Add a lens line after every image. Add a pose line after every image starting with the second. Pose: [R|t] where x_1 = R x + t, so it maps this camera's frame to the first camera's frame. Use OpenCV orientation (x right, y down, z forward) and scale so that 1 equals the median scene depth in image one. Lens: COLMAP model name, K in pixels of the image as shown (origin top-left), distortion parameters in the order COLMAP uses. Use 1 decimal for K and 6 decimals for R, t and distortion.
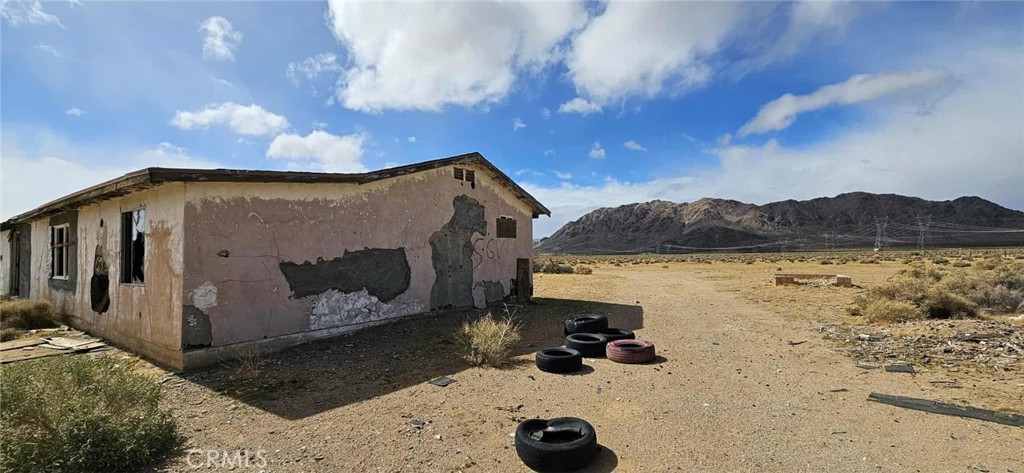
lens RADIAL K [[422.9, 0, 509.9], [0, 422.9, 244.1], [0, 0, 1]] dist [0.000254, 0.000122]
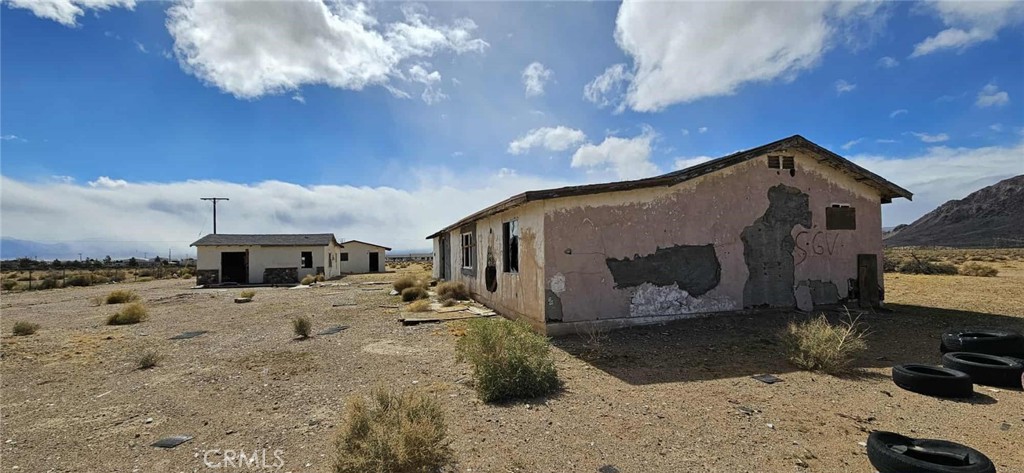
lens RADIAL K [[422.9, 0, 509.9], [0, 422.9, 244.1], [0, 0, 1]] dist [0.000254, 0.000122]
pose [[0.786594, -0.017208, -0.617230, -0.010297], [0.023613, 0.999719, 0.002220, -0.005263], [0.617018, -0.016321, 0.786779, -0.098609]]
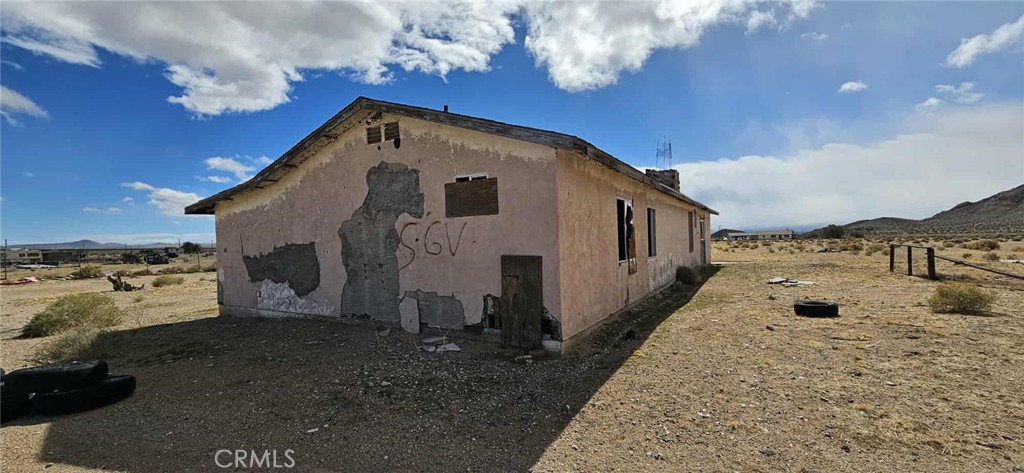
lens RADIAL K [[422.9, 0, 509.9], [0, 422.9, 244.1], [0, 0, 1]] dist [0.000254, 0.000122]
pose [[0.072859, 0.016917, -0.997199, 0.765402], [0.051215, 0.998474, 0.020681, 0.017009], [0.996026, -0.052578, 0.071881, 1.468853]]
